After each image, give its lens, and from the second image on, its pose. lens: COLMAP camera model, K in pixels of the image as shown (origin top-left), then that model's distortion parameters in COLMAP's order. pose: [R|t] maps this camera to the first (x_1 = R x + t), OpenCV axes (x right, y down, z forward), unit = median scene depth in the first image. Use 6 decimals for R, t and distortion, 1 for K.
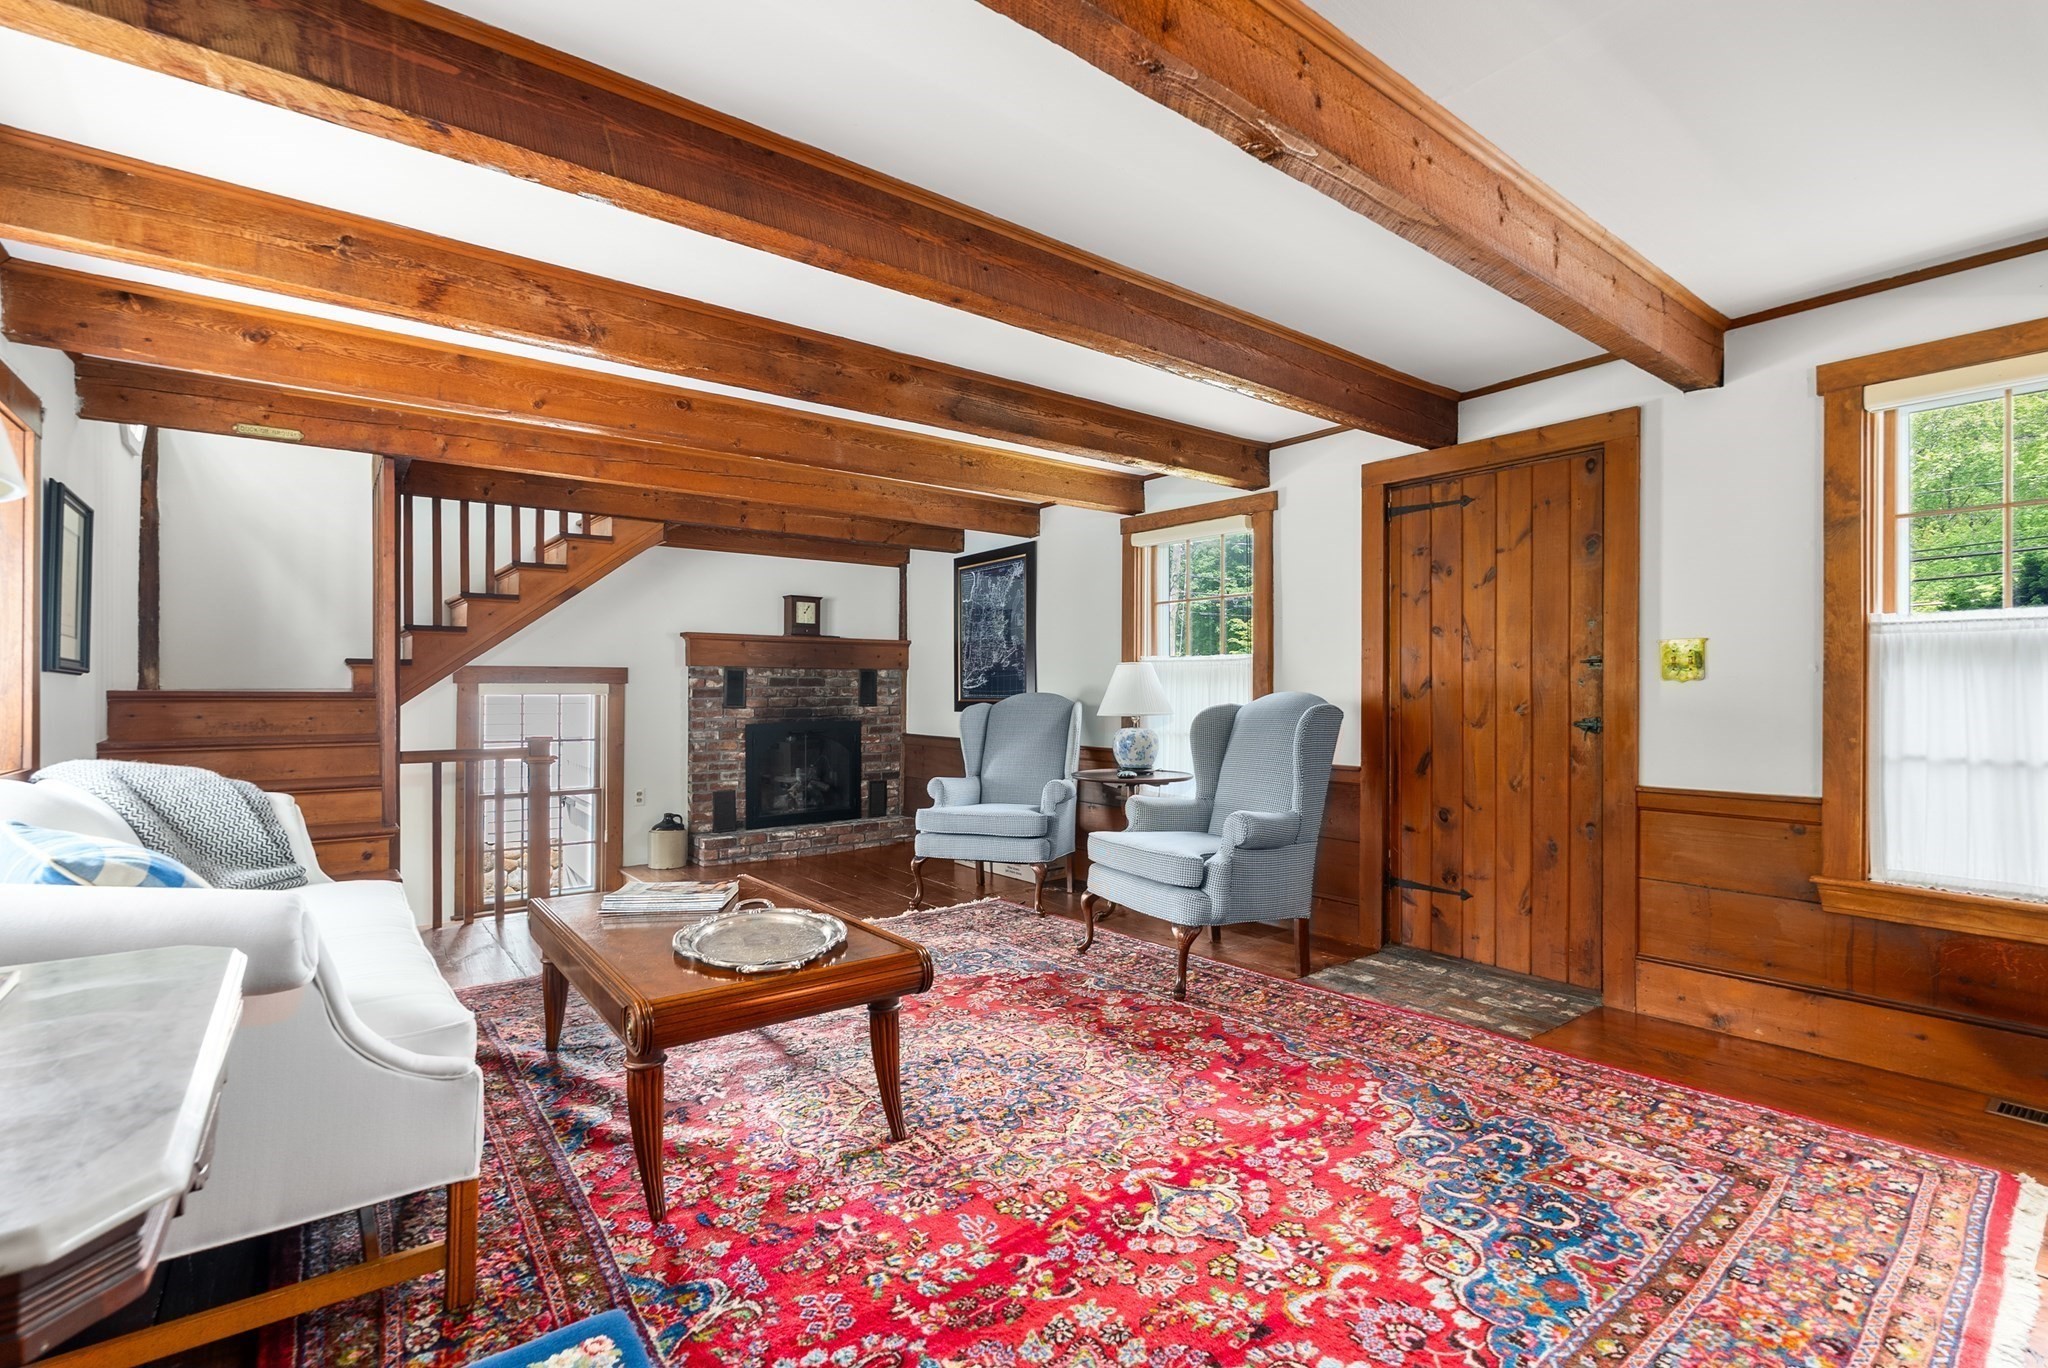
lens RADIAL K [[927.3, 0, 1024.0], [0, 927.3, 684.0], [0, 0, 1]] dist [-0.004505, 0.000112]
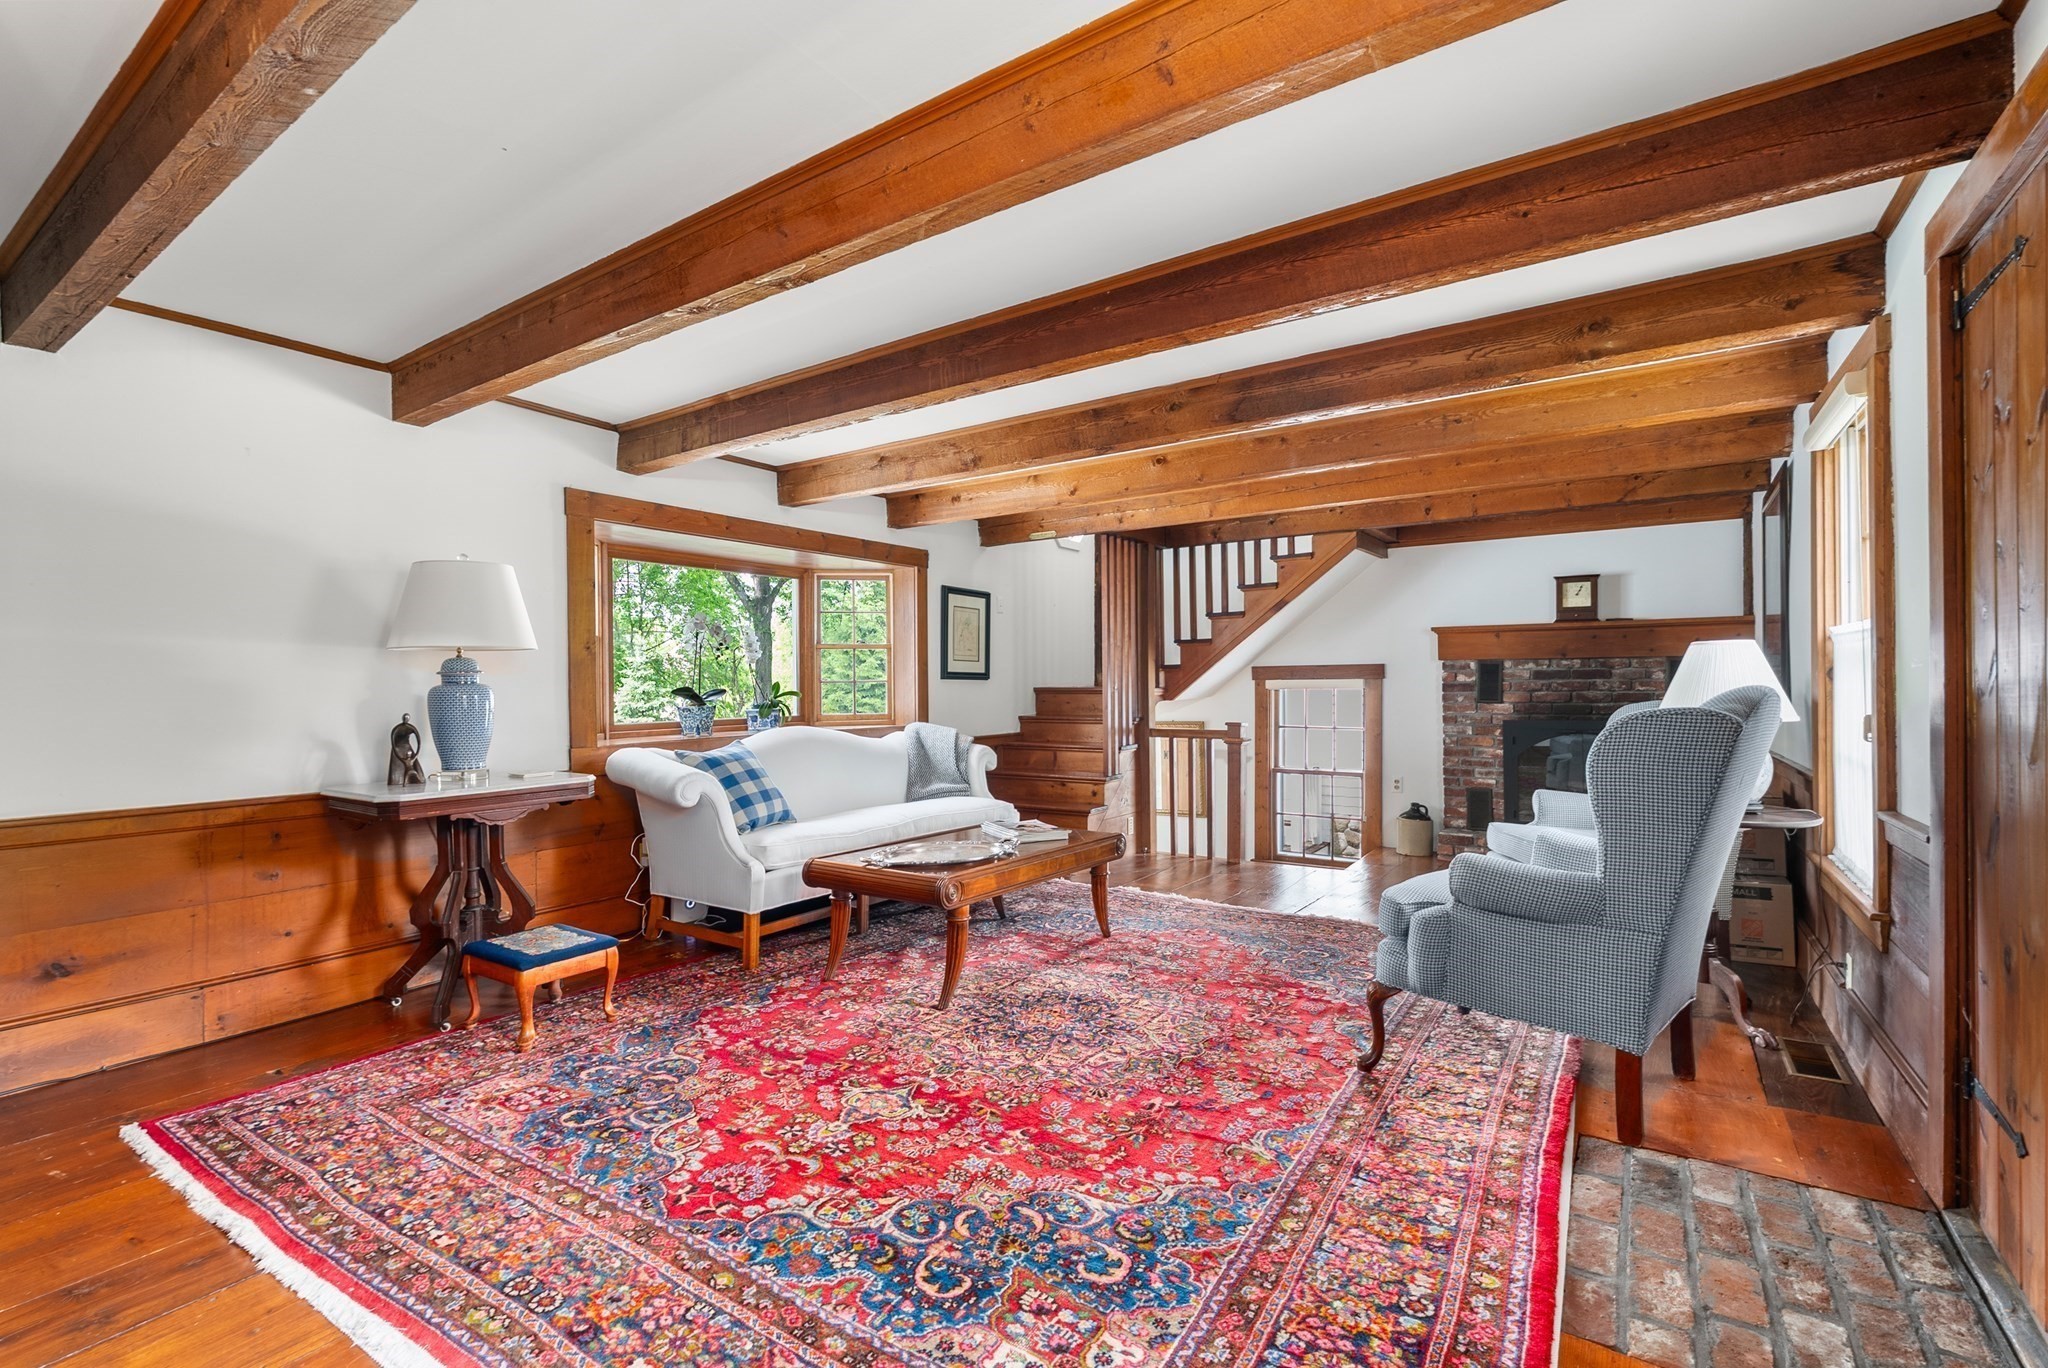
lens RADIAL K [[927.3, 0, 1024.0], [0, 927.3, 684.0], [0, 0, 1]] dist [-0.004505, 0.000112]
pose [[0.314806, -0.004244, -0.949147, 0.941772], [0.013586, 0.999908, 0.000035, -0.000042], [0.949059, -0.012906, 0.314834, 0.519539]]
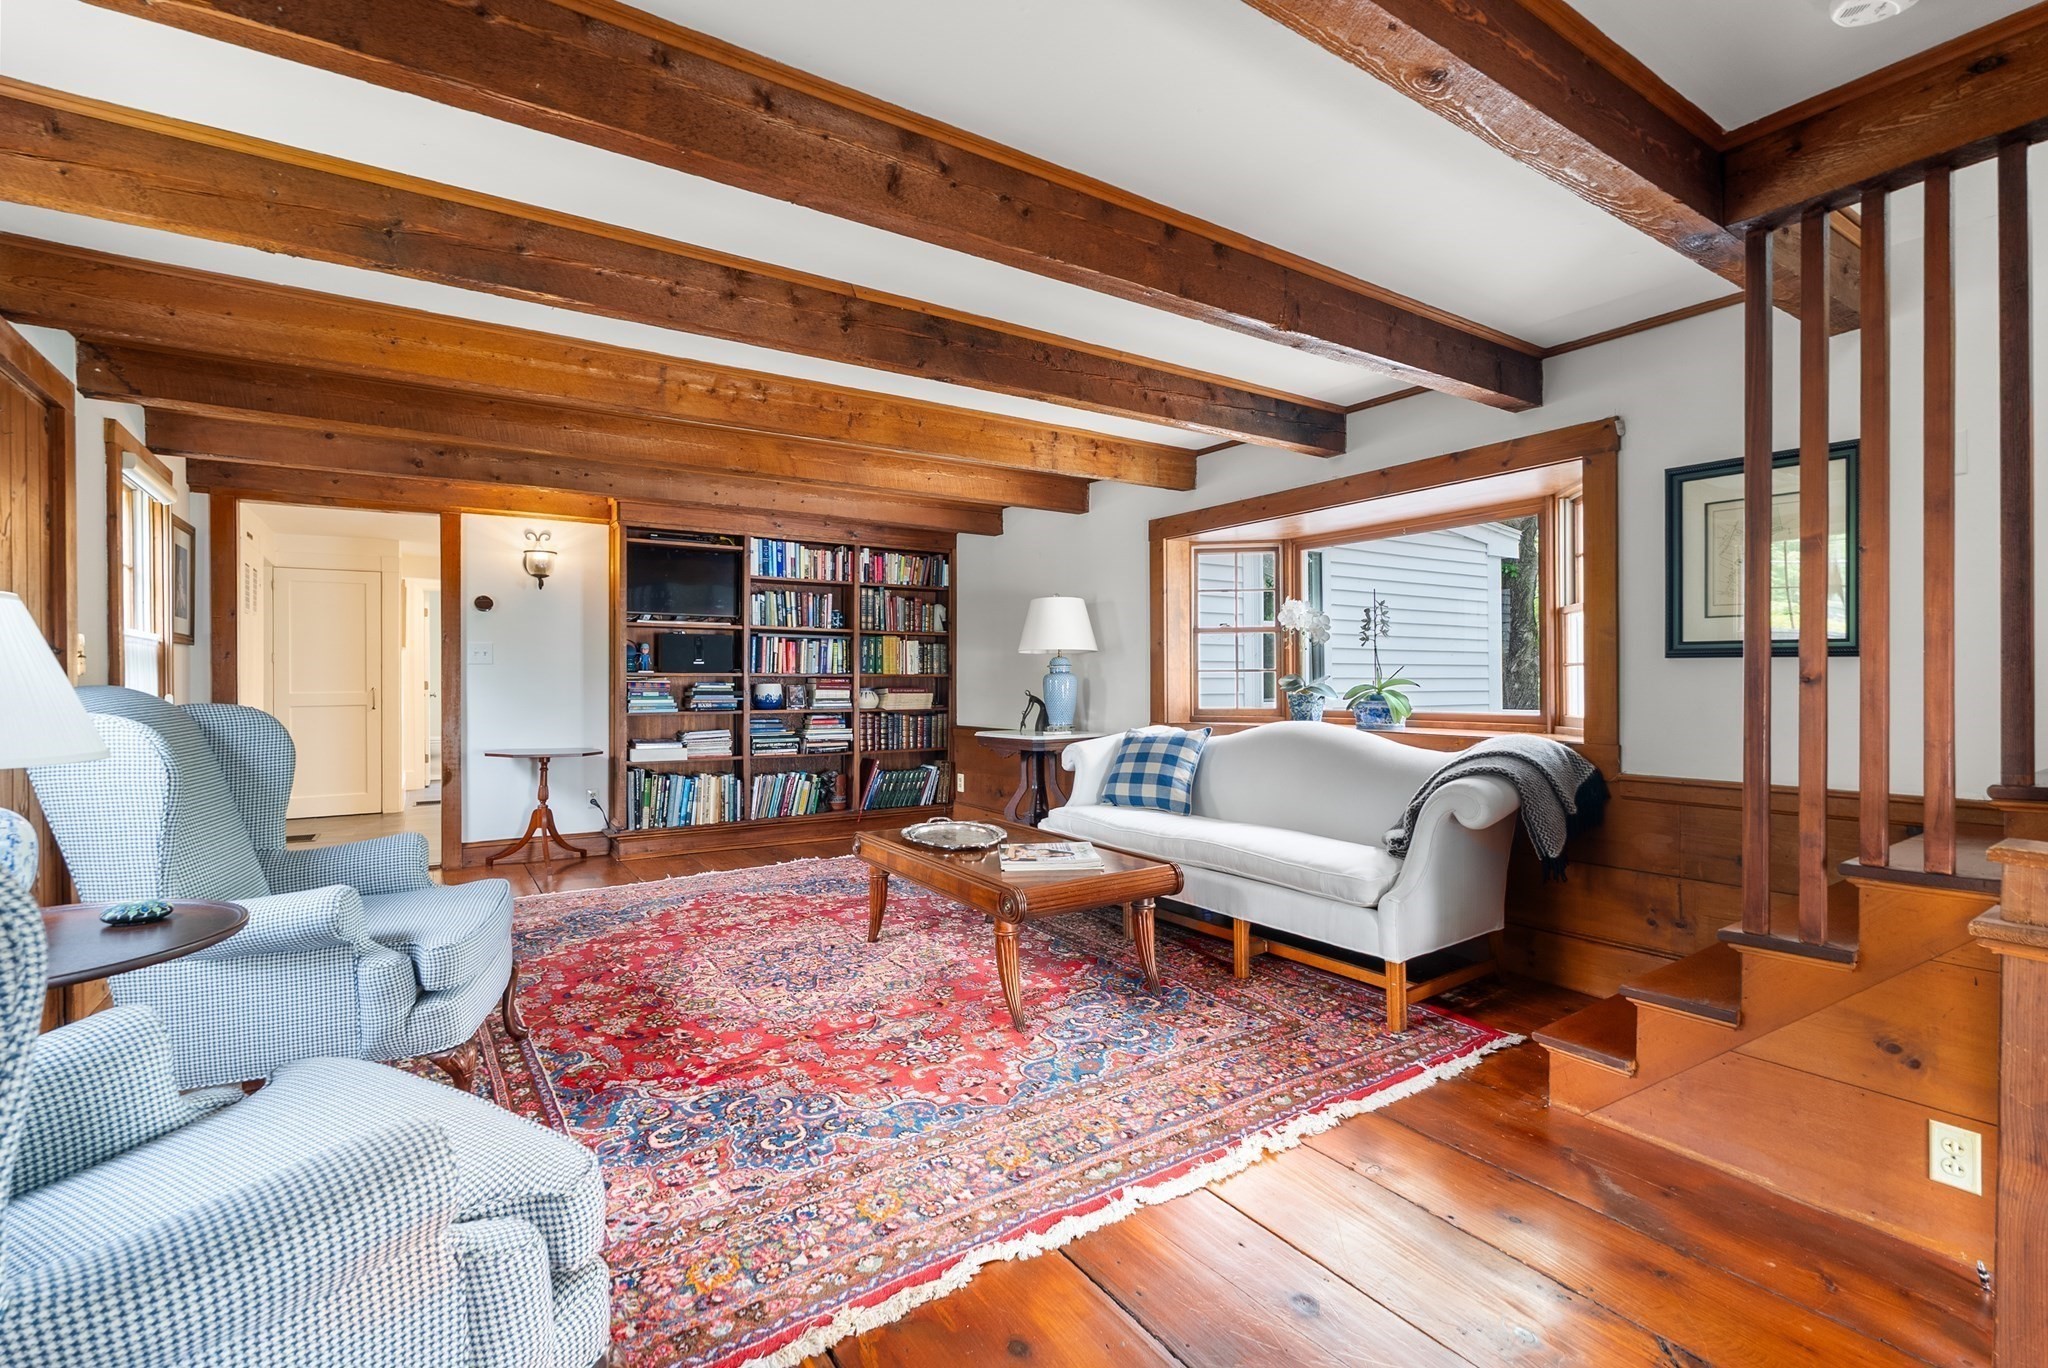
lens RADIAL K [[927.3, 0, 1024.0], [0, 927.3, 684.0], [0, 0, 1]] dist [-0.004505, 0.000112]
pose [[-0.997695, 0.005159, 0.067663, -0.406209], [0.005078, 0.999986, -0.001363, 0.013394], [-0.067669, -0.001016, -0.997707, 2.047236]]
